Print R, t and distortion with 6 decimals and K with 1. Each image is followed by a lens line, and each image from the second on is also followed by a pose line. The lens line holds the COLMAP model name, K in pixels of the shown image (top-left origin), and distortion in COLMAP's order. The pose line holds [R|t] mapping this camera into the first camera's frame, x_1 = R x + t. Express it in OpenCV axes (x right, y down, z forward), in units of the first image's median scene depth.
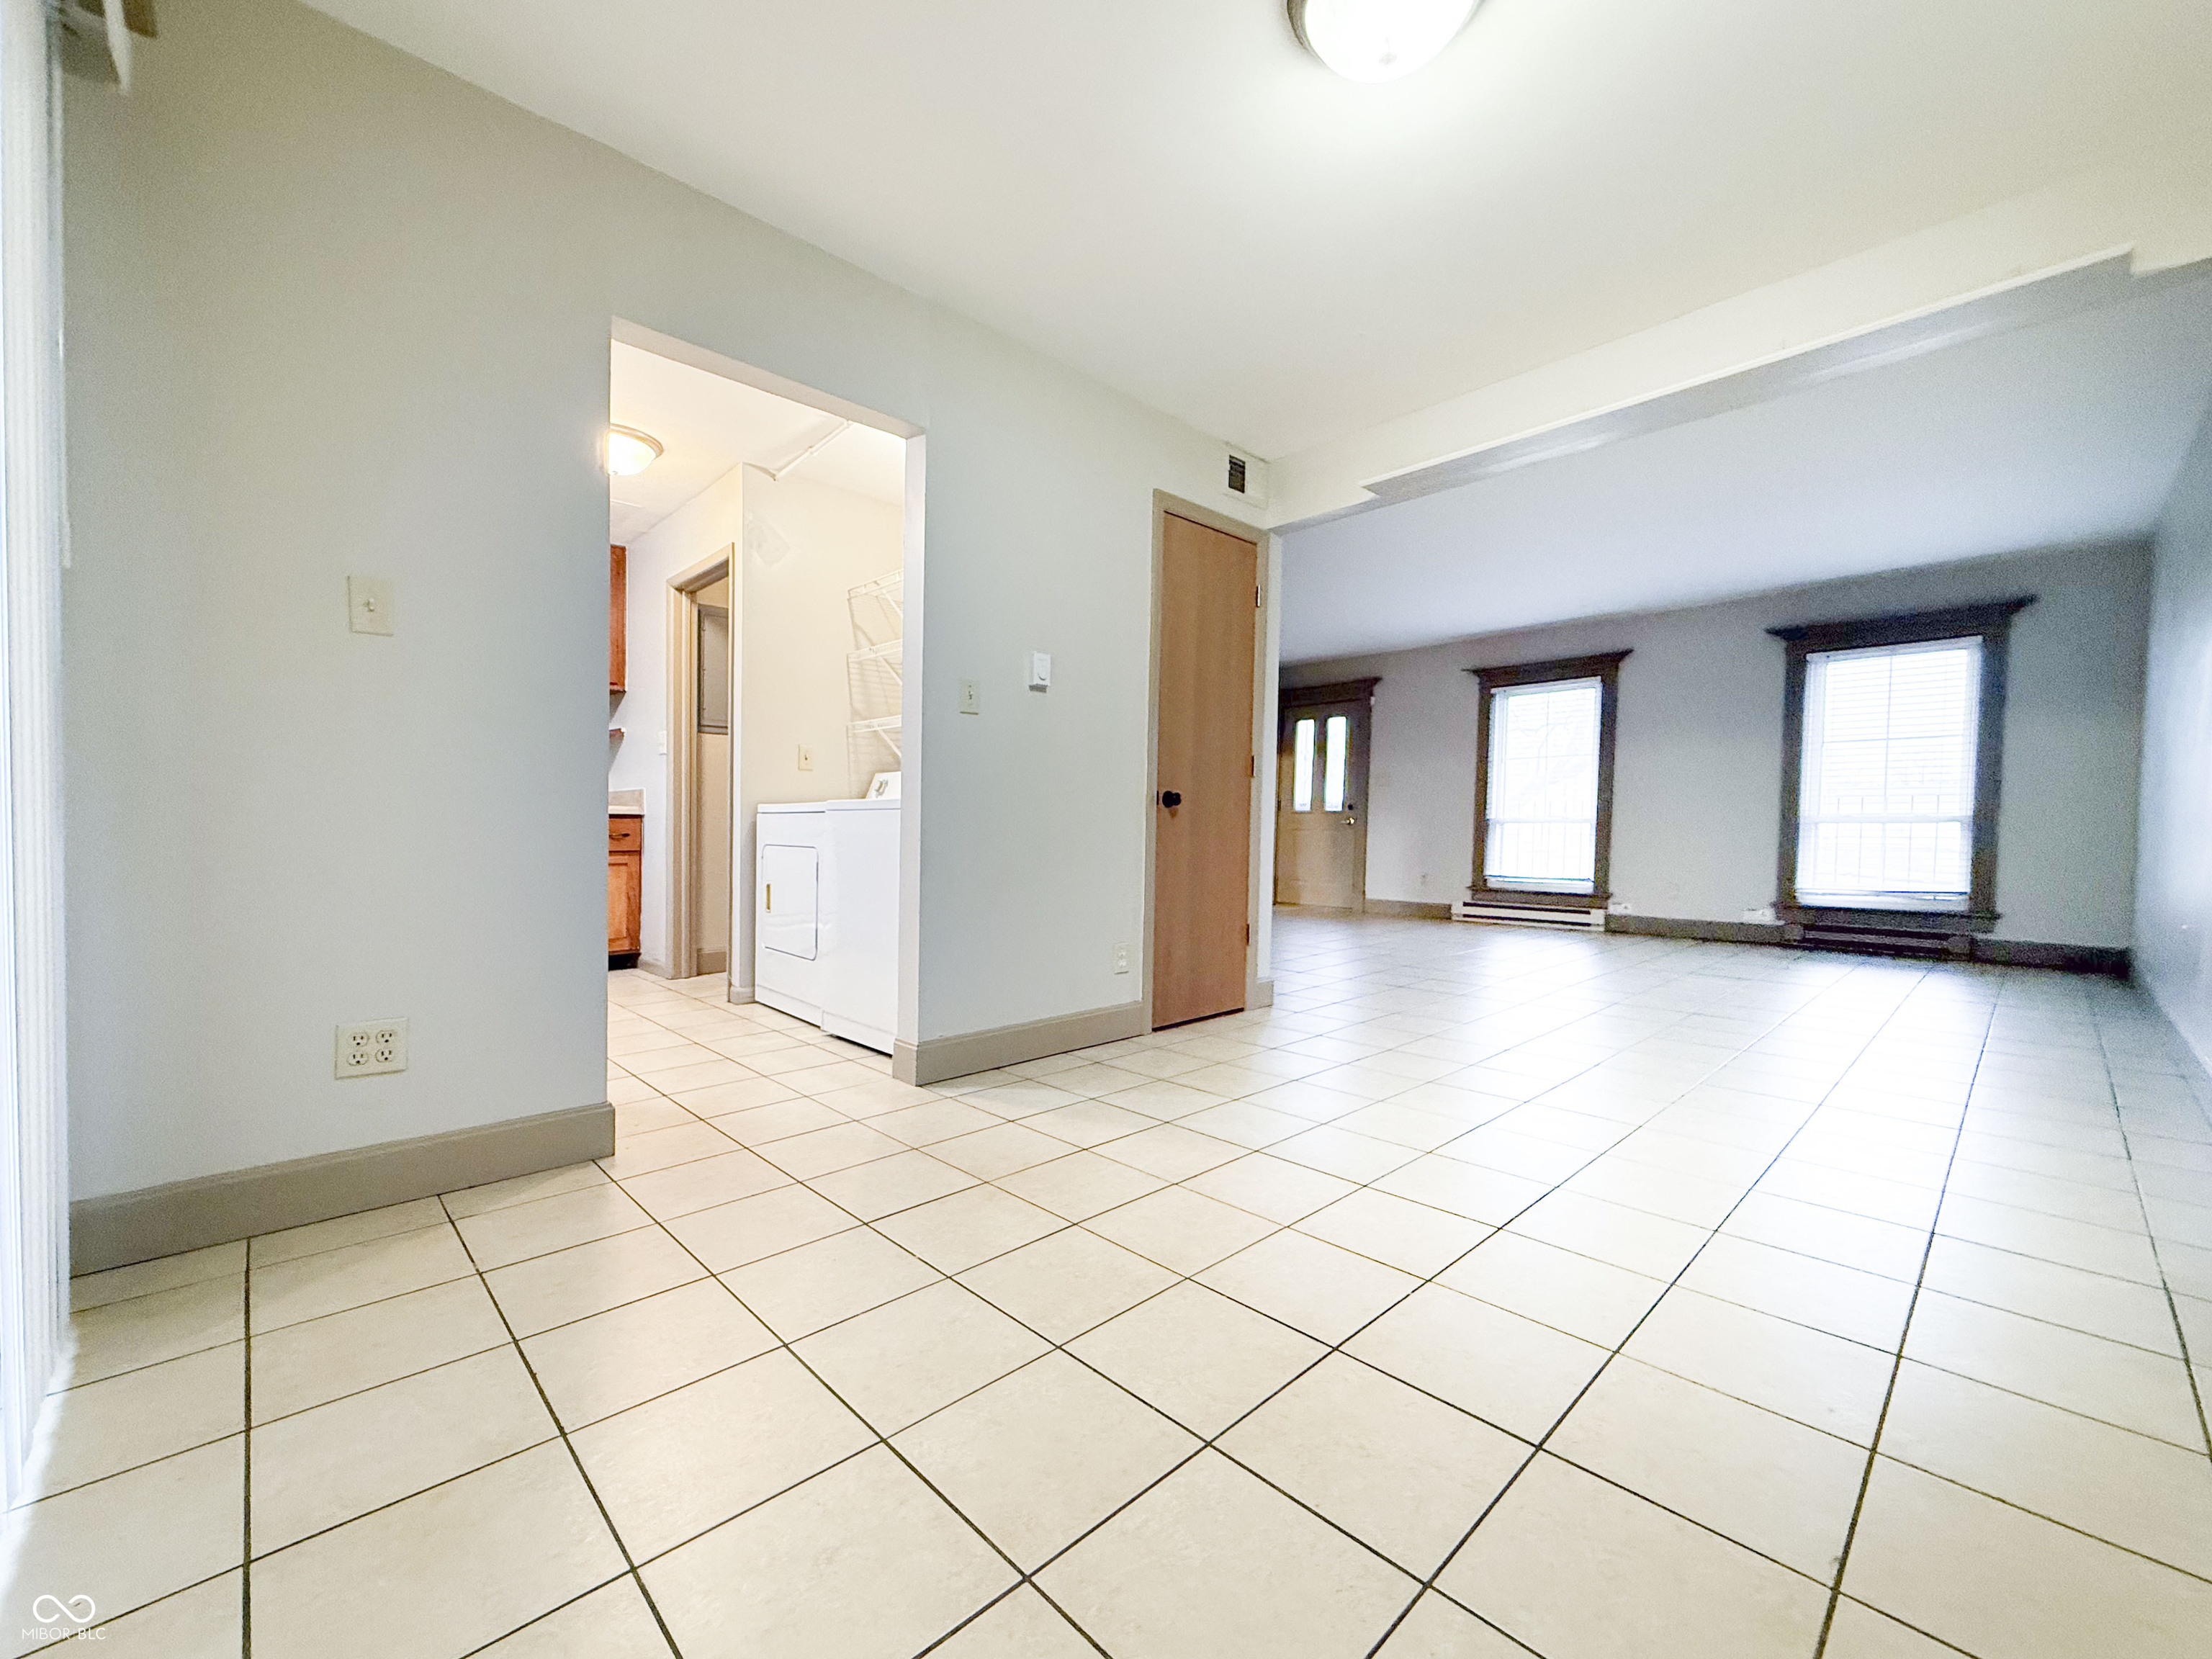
lens RADIAL K [[889.5, 0, 1110.1], [0, 889.5, 840.1], [0, 0, 1]] dist [0.002699, 0.000477]
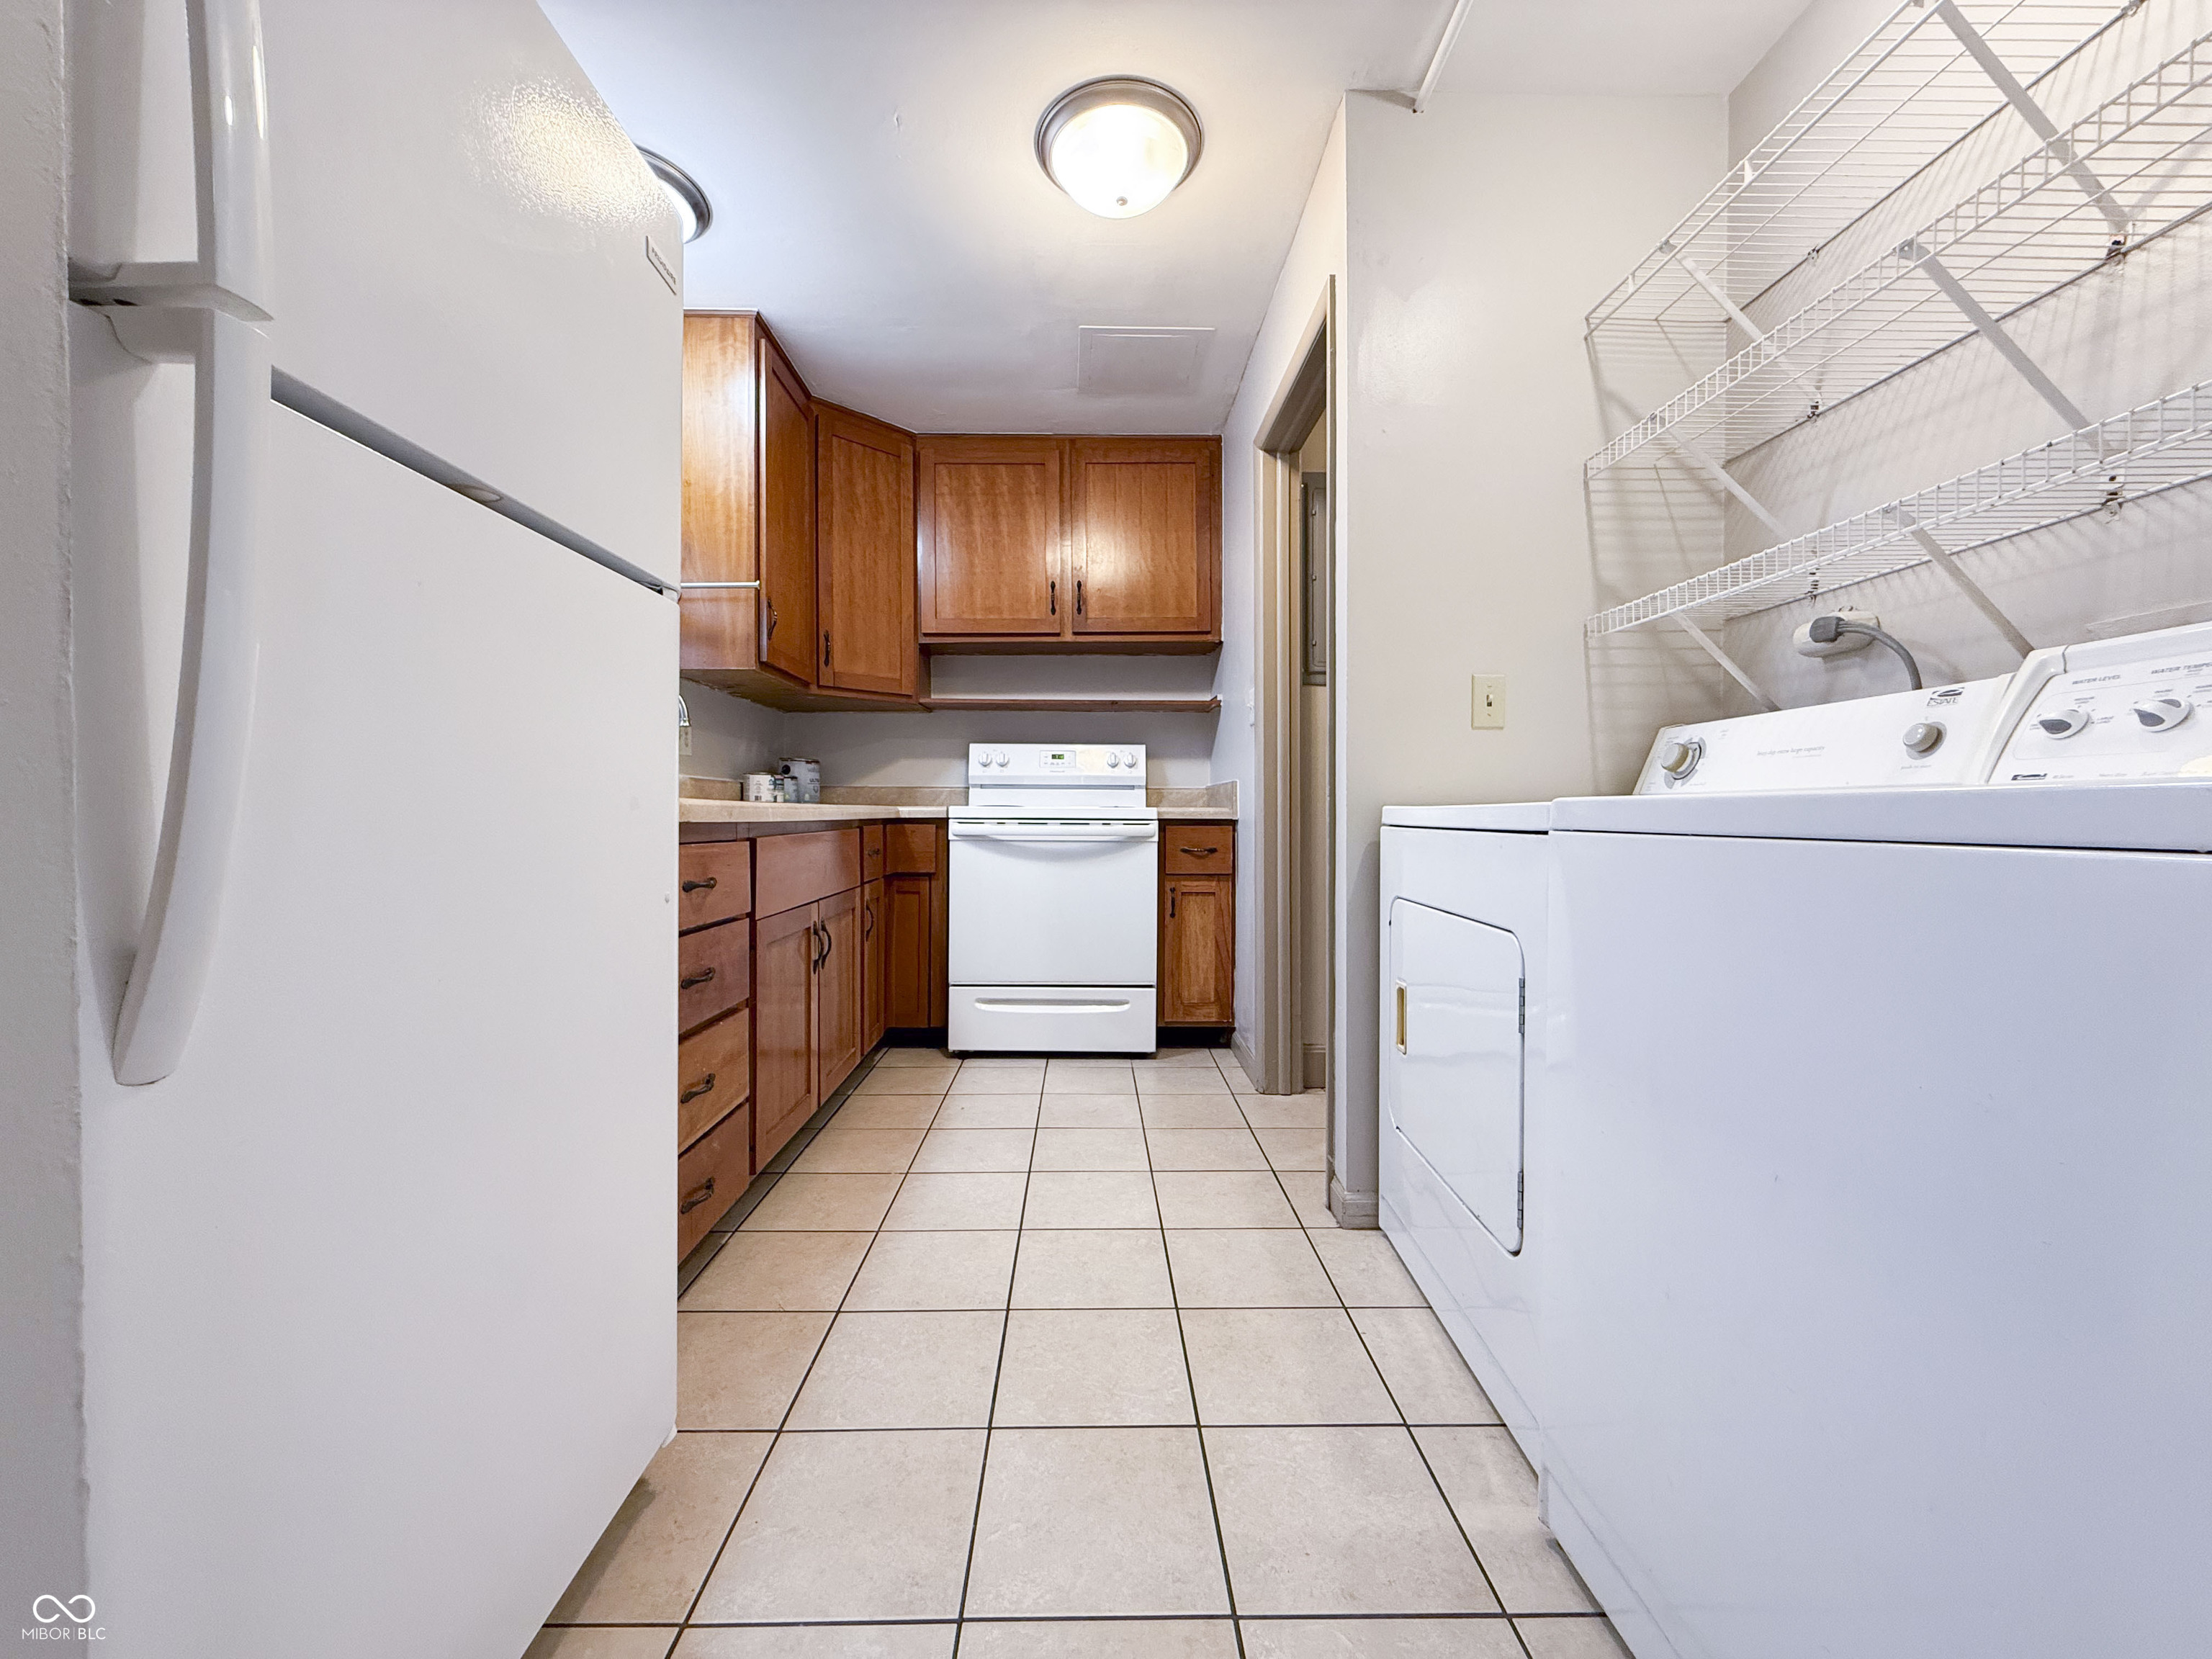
lens RADIAL K [[889.5, 0, 1114.9], [0, 889.5, 798.2], [0, 0, 1]] dist [0.002699, 0.000477]
pose [[0.745382, -0.015605, -0.666455, -0.175182], [-0.005444, 0.999550, -0.029493, -0.028851], [0.666615, 0.025612, 0.744962, 0.519240]]
